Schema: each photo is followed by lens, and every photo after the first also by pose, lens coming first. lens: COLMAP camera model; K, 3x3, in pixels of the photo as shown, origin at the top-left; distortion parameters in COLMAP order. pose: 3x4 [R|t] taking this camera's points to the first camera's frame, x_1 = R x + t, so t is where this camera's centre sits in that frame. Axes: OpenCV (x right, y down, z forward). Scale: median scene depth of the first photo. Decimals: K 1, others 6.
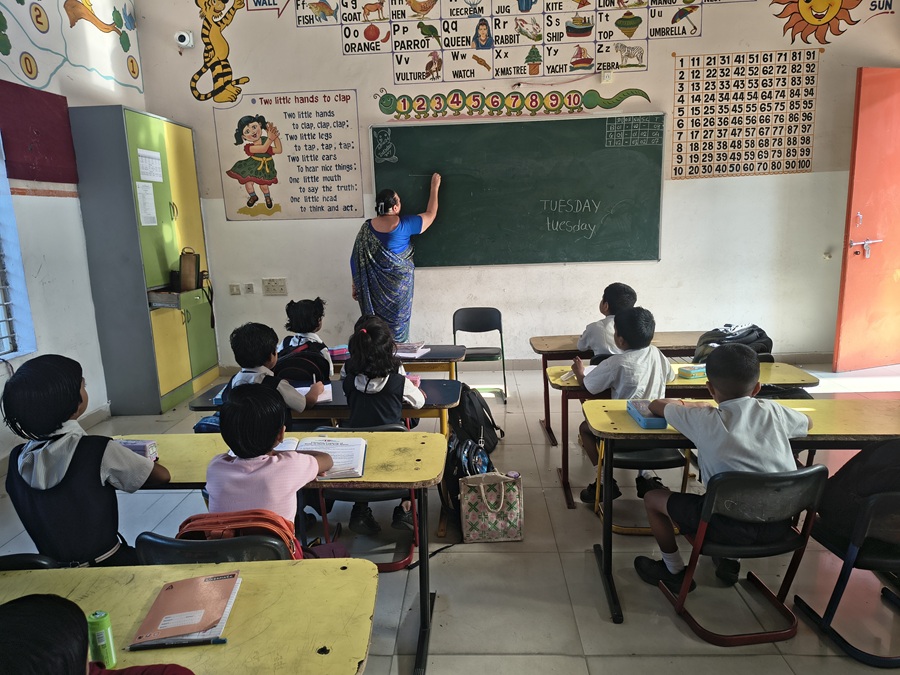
lens RADIAL K [[627.4, 0, 455.7], [0, 627.4, 337.4], [0, 0, 1]] dist [0.021543, -0.016662]
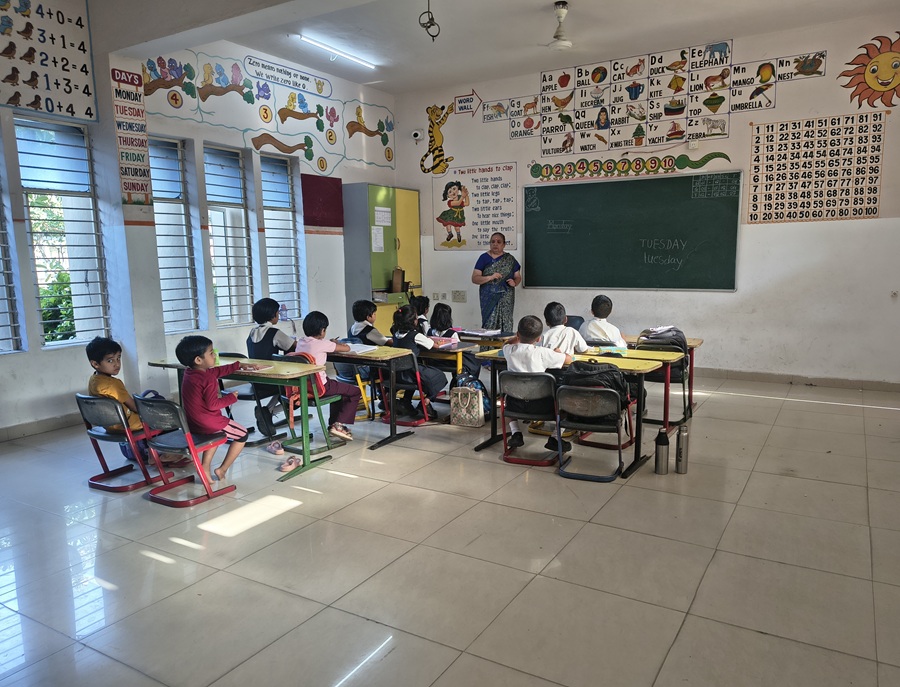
lens RADIAL K [[660.5, 0, 489.4], [0, 660.5, 360.9], [0, 0, 1]] dist [0.048922, -0.044624]
pose [[0.891494, 0.096035, -0.442736, 0.511760], [-0.105339, 0.994430, 0.003594, 0.063893], [0.440615, 0.043433, 0.896645, -0.380920]]
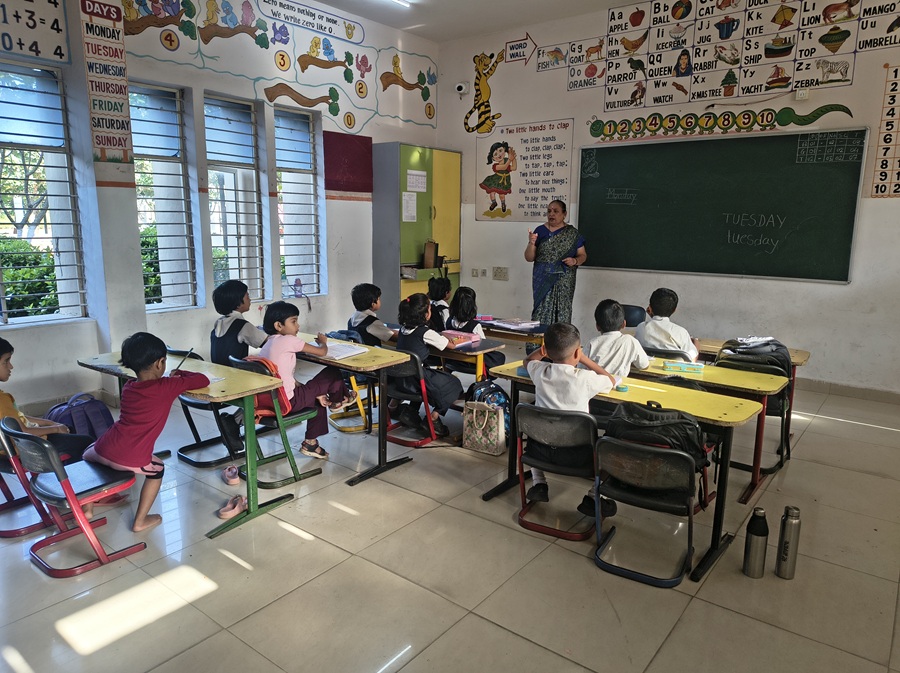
lens RADIAL K [[627.4, 0, 462.3], [0, 627.4, 339.4], [0, 0, 1]] dist [0.021543, -0.016662]
pose [[0.815007, 0.151027, -0.559423, 0.419058], [-0.149231, 0.987577, 0.049205, 0.003713], [0.559904, 0.043381, 0.827421, -0.117761]]
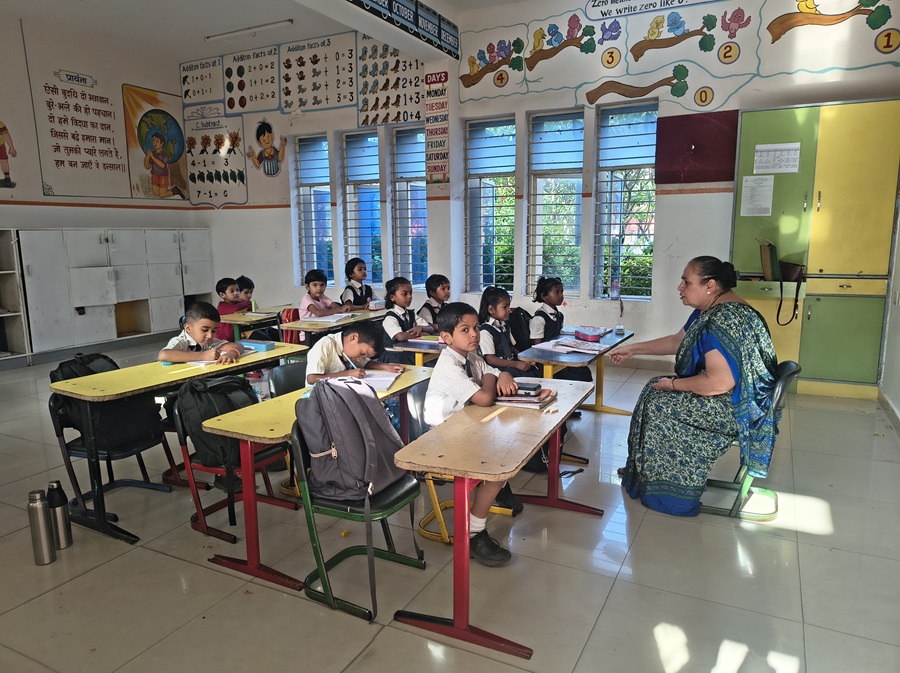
lens RADIAL K [[627.4, 0, 453.1], [0, 627.4, 341.4], [0, 0, 1]] dist [0.021543, -0.016662]
pose [[-0.416782, 0.195407, -0.887755, 0.645120], [-0.147157, 0.949234, 0.278027, -0.173036], [0.897016, 0.246516, -0.366868, 0.864673]]
